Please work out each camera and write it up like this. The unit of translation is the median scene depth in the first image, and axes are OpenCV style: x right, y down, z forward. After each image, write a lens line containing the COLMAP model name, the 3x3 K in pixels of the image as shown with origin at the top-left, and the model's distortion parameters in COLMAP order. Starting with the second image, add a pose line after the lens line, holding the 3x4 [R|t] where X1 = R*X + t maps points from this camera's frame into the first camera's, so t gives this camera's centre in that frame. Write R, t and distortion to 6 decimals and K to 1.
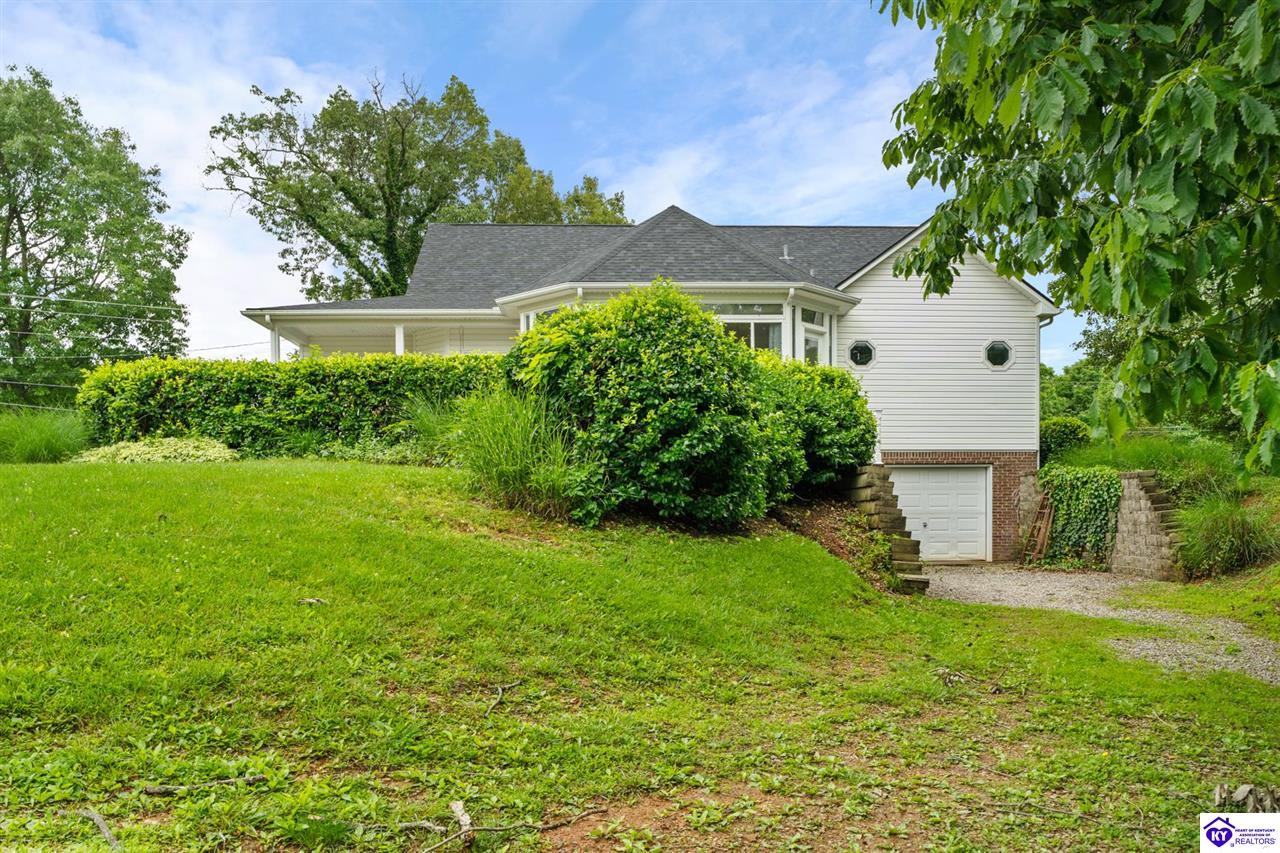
lens RADIAL K [[1024.9, 0, 639.6], [0, 1024.9, 423.6], [0, 0, 1]] dist [-0.001291, -0.002650]
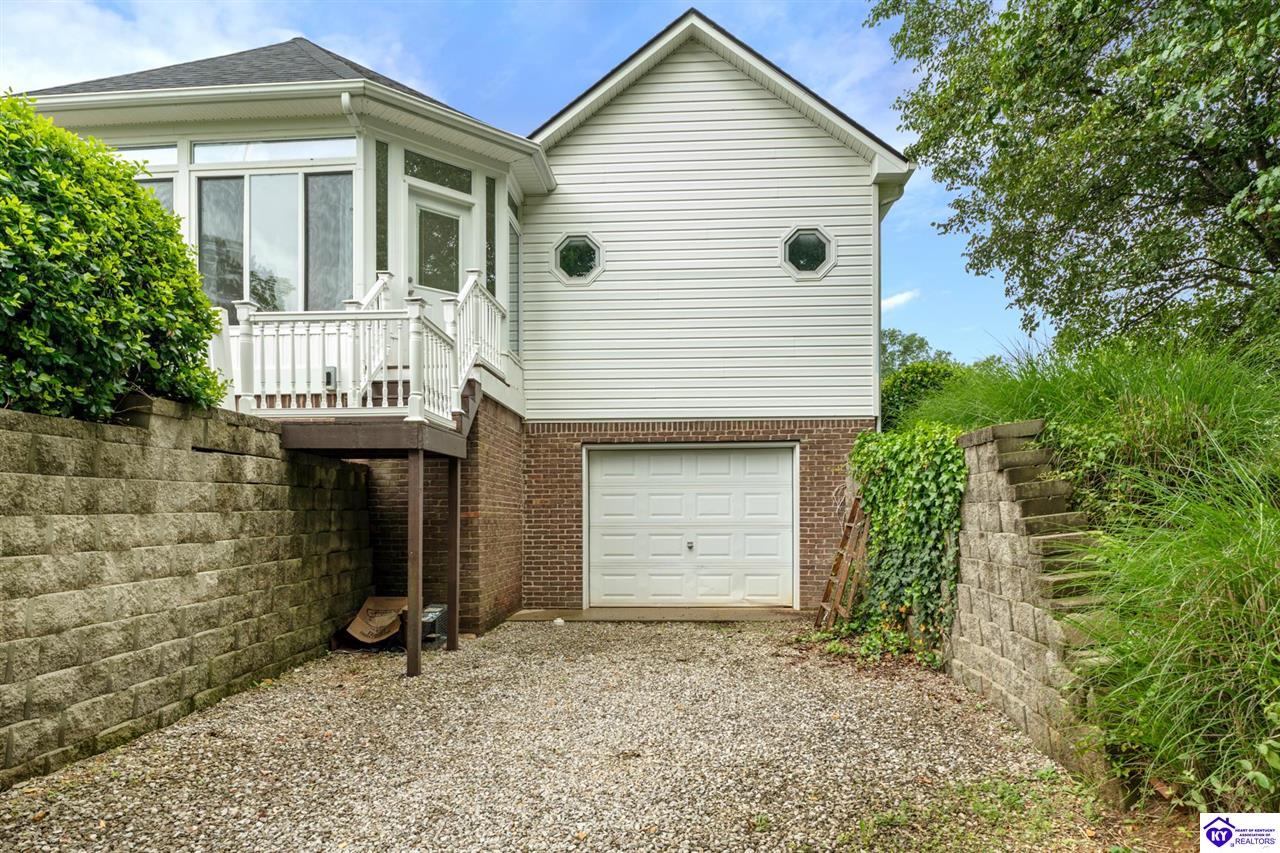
lens RADIAL K [[846.4, 0, 640.5], [0, 846.4, 430.9], [0, 0, 1]] dist [-0.001853, -0.000387]
pose [[0.997999, -0.007502, -0.062784, 0.348980], [0.006676, 0.999889, -0.013357, 0.048211], [0.062877, 0.012911, 0.997938, 0.634121]]
